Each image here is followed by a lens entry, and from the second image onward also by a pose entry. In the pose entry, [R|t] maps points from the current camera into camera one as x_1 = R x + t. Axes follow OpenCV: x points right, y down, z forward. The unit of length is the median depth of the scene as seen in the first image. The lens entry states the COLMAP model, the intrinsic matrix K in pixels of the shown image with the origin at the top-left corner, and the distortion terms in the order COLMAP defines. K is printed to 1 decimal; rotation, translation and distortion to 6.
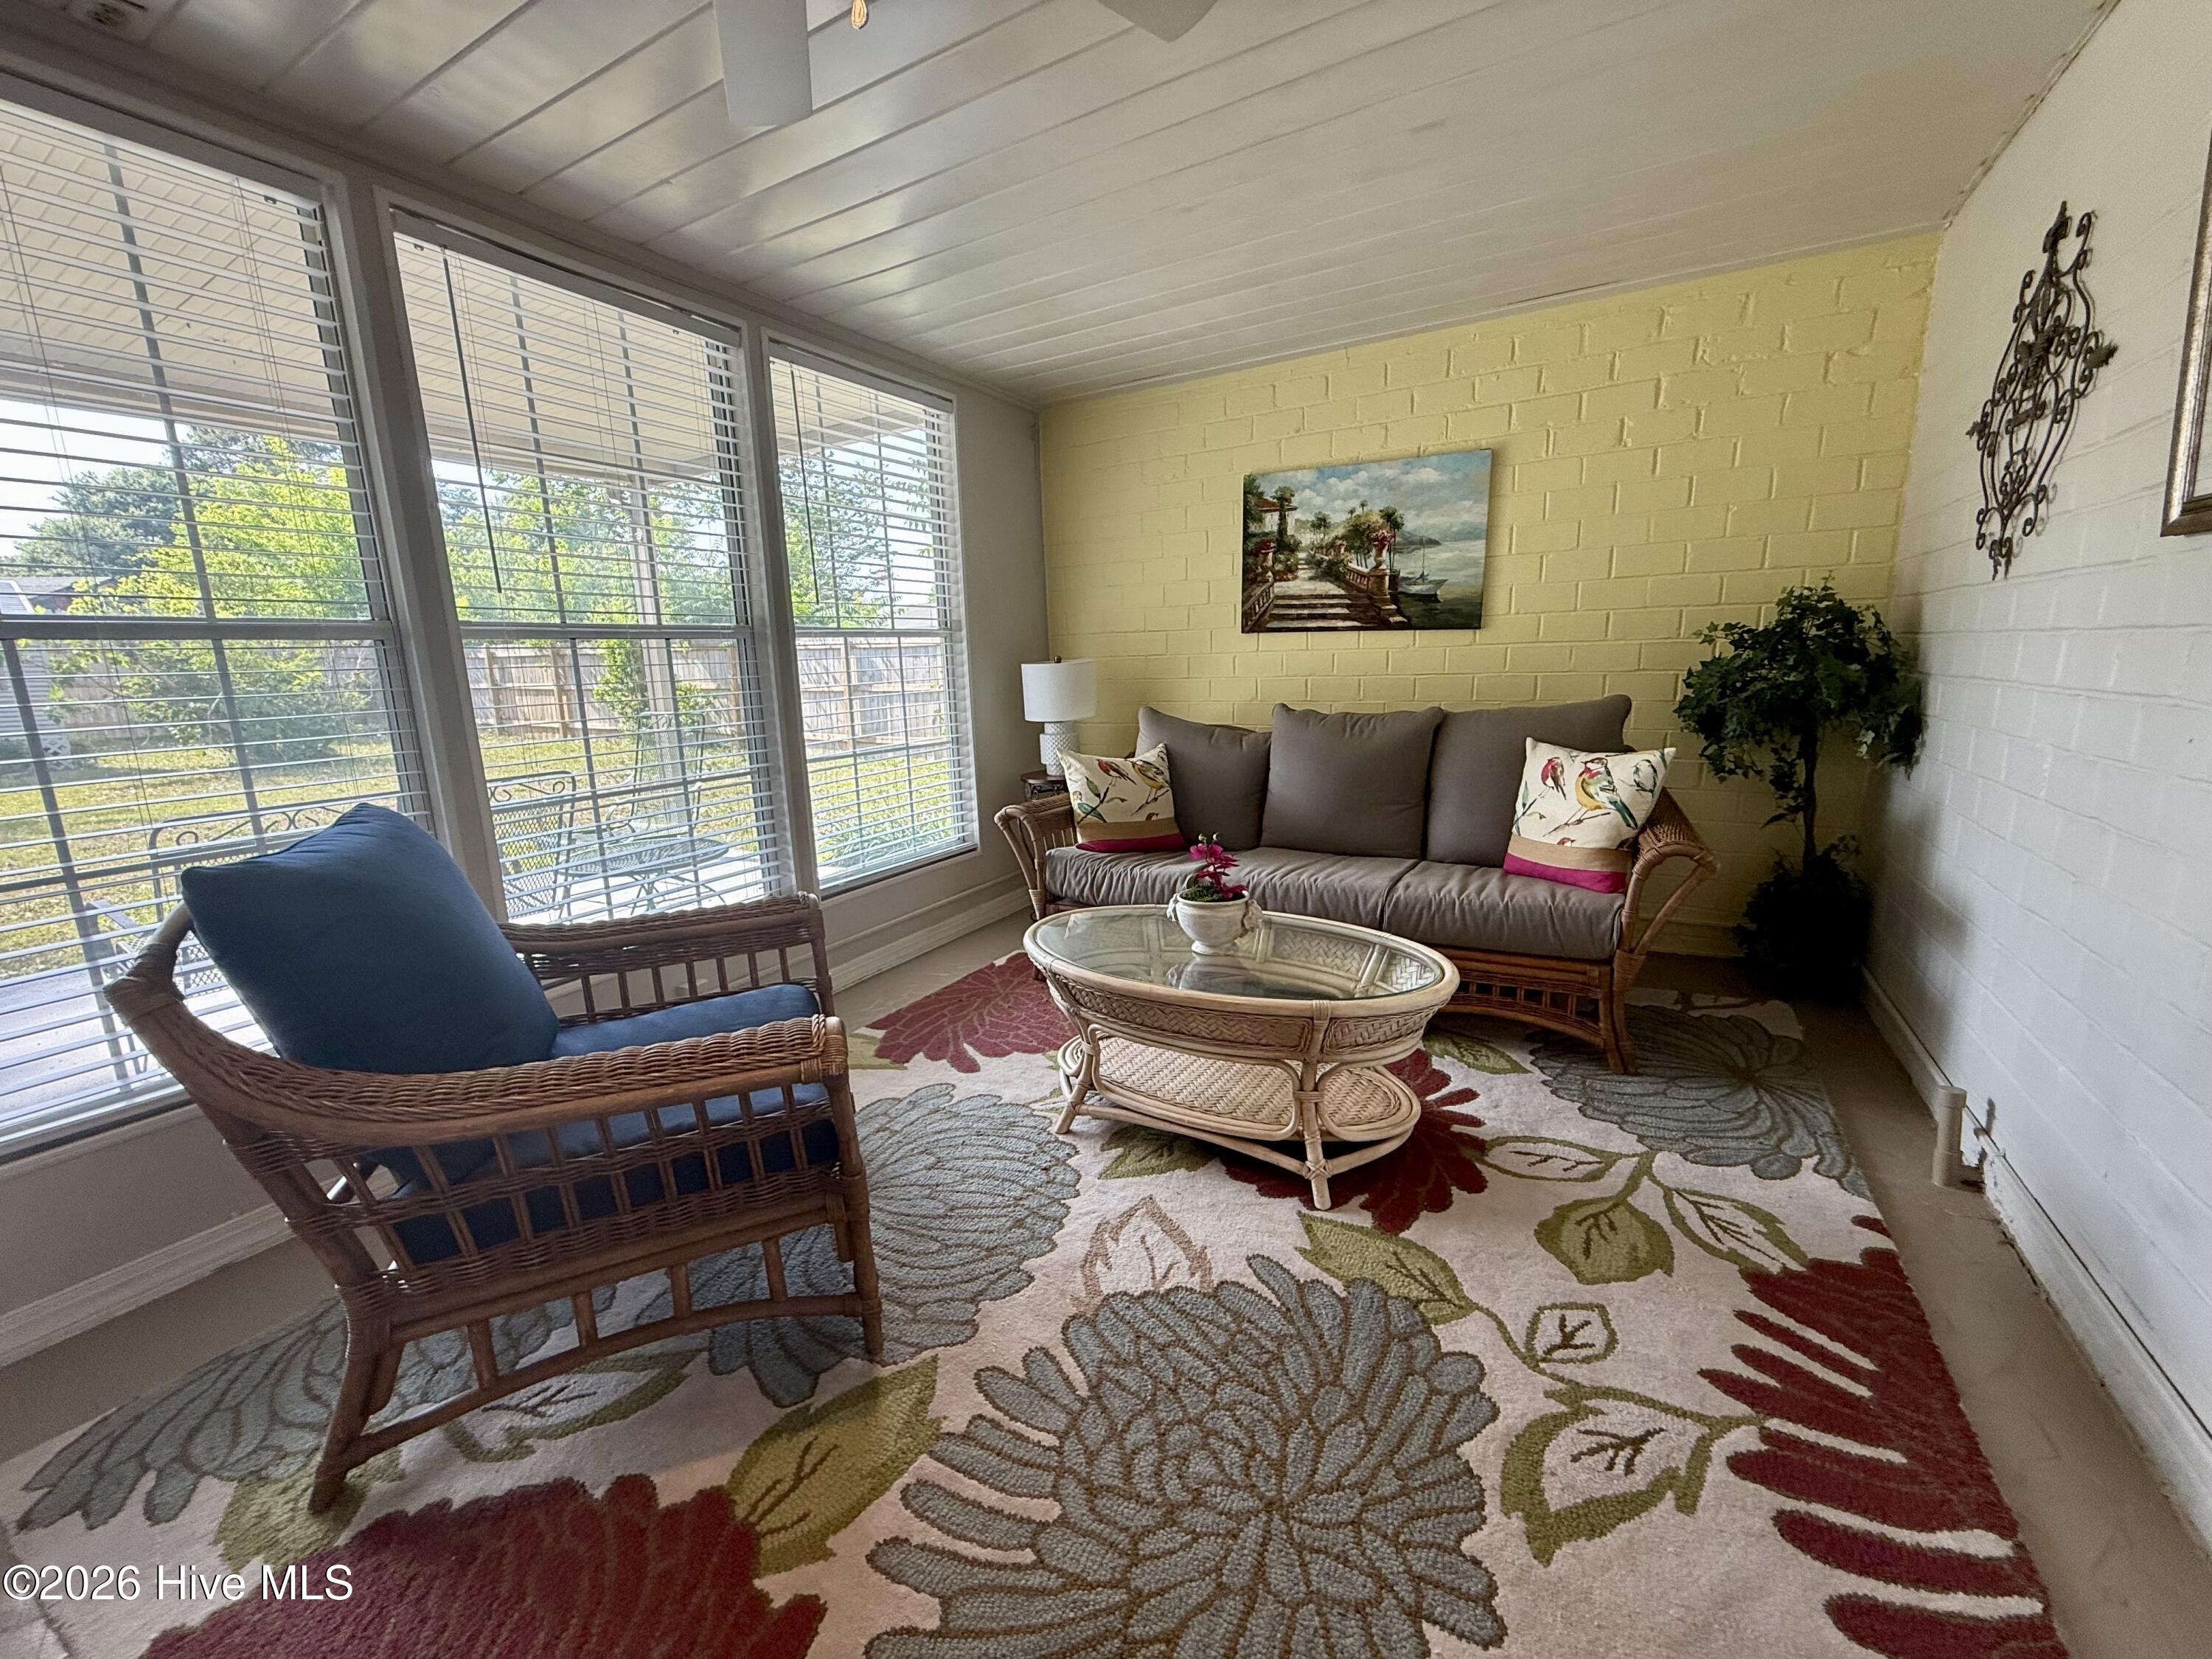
lens RADIAL K [[882.2, 0, 1104.2], [0, 882.2, 833.8], [0, 0, 1]] dist [-0.000021, -0.000067]
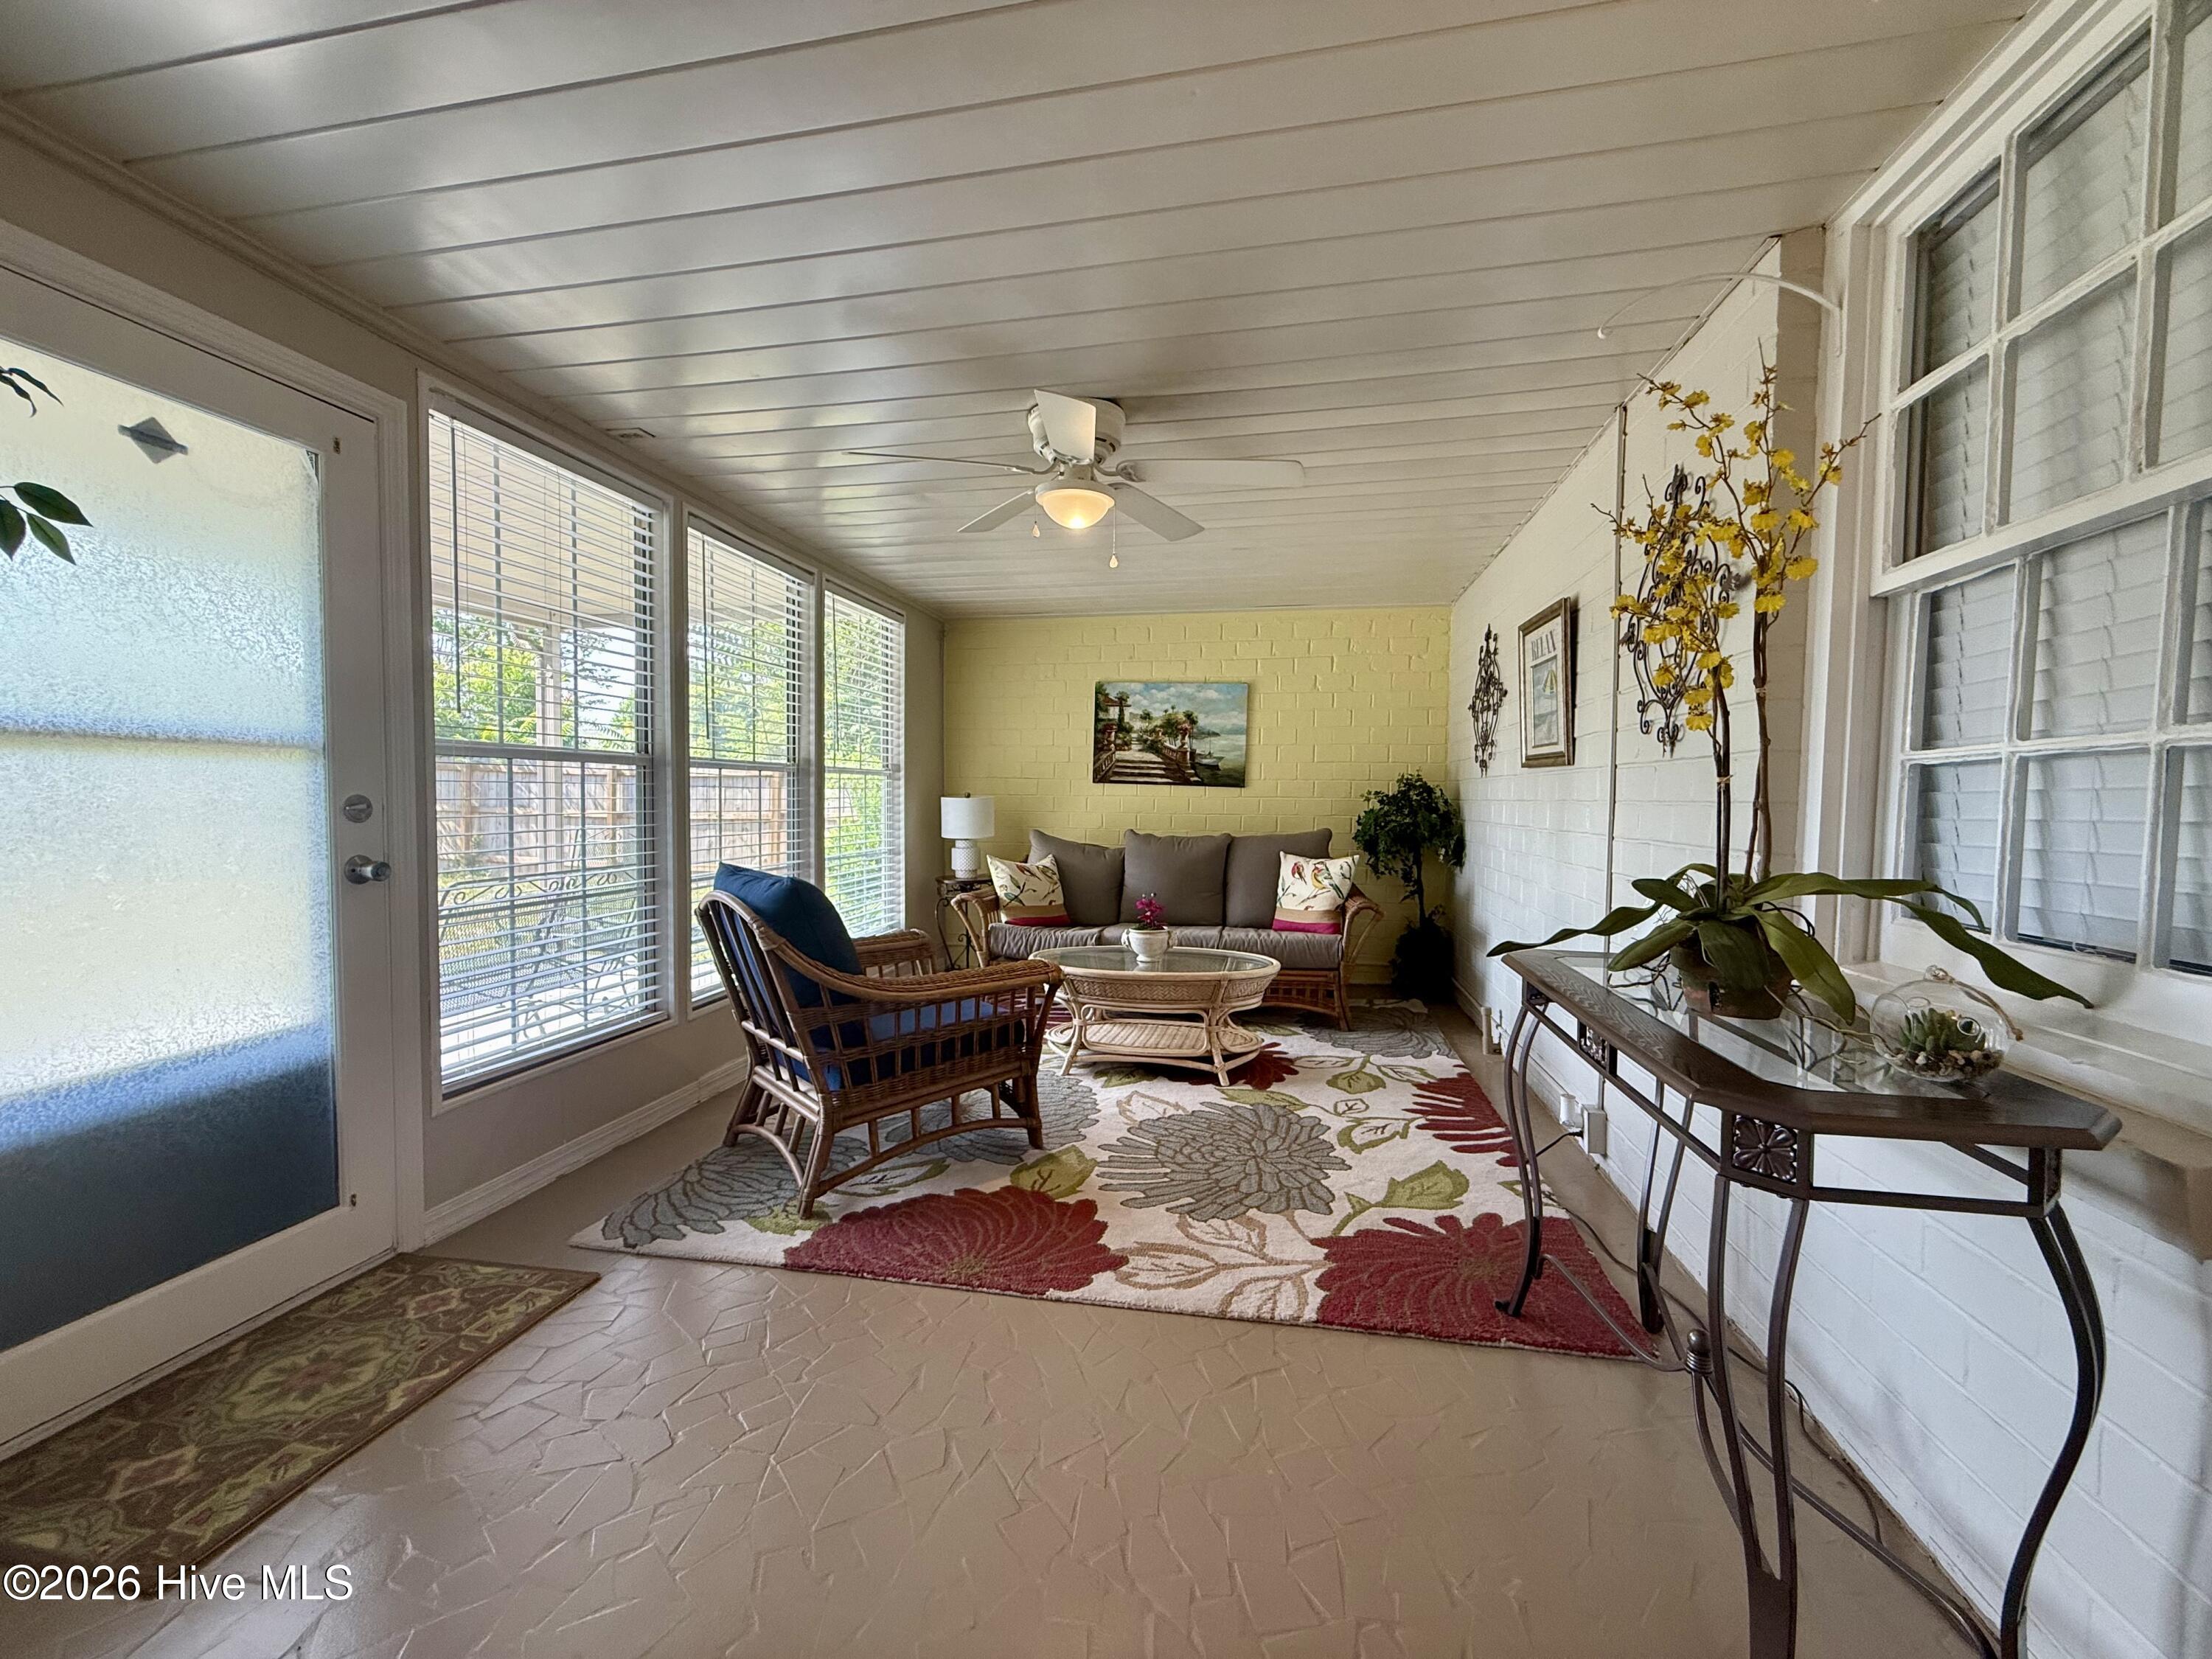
lens RADIAL K [[882.2, 0, 1109.1], [0, 882.2, 833.8], [0, 0, 1]] dist [-0.000021, -0.000067]
pose [[0.942984, 0.026168, 0.331808, -0.461021], [0.026805, 0.987696, -0.154074, 0.127931], [-0.331757, 0.154184, 0.930680, -0.556658]]
